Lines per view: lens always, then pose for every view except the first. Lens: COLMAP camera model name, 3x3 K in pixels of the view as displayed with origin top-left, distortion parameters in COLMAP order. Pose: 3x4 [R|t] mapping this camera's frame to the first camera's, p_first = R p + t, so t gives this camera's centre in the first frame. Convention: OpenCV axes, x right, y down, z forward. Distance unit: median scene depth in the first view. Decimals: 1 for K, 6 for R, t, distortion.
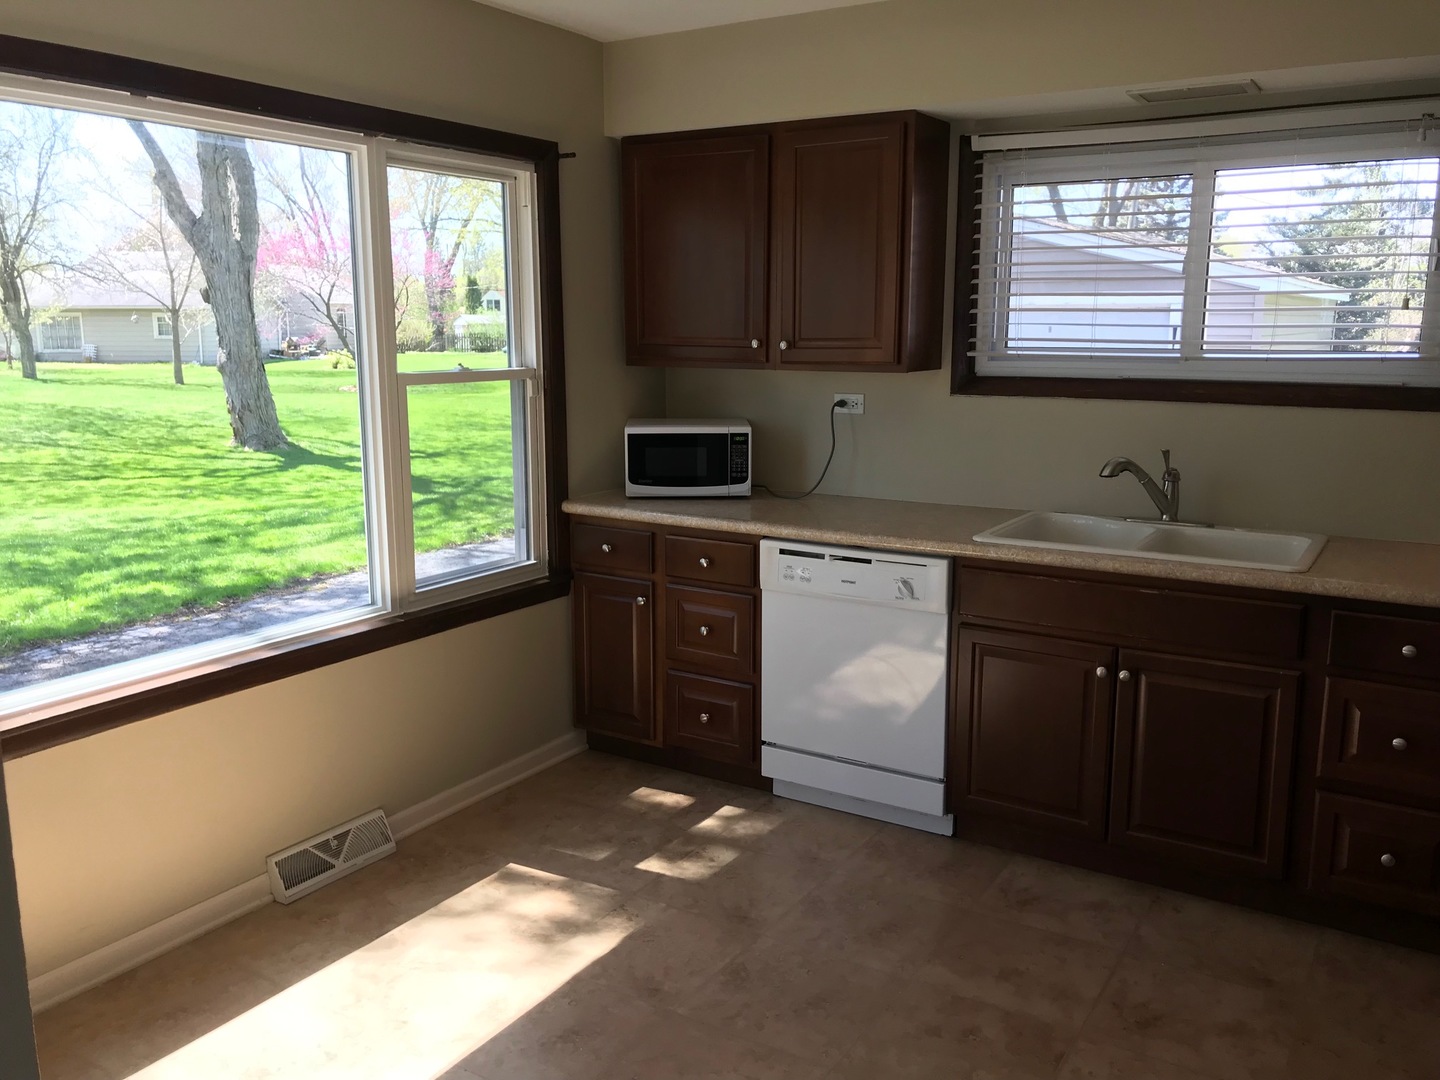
lens RADIAL K [[1188.3, 0, 720.0], [0, 1188.3, 540.0], [0, 0, 1]] dist [0.010939, -0.000618]
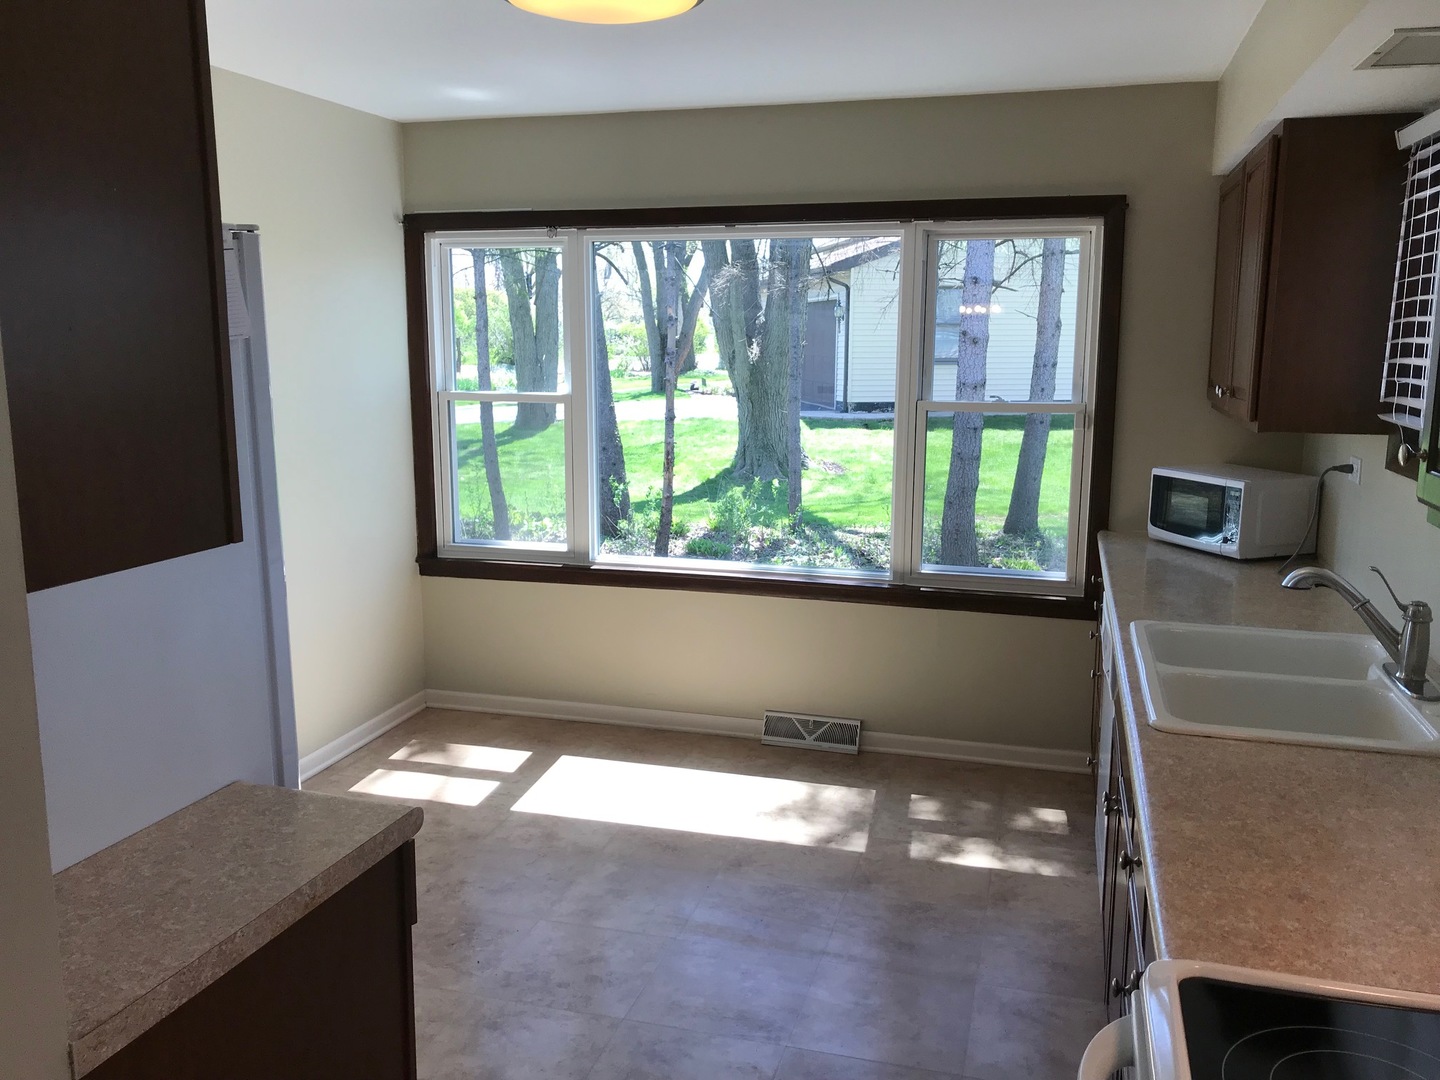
lens RADIAL K [[1188.3, 0, 720.0], [0, 1188.3, 540.0], [0, 0, 1]] dist [0.010939, -0.000618]
pose [[0.267394, 0.159806, -0.950243, 0.916844], [-0.184227, 0.976439, 0.112371, -0.094733], [0.945812, 0.145013, 0.290534, 0.436409]]
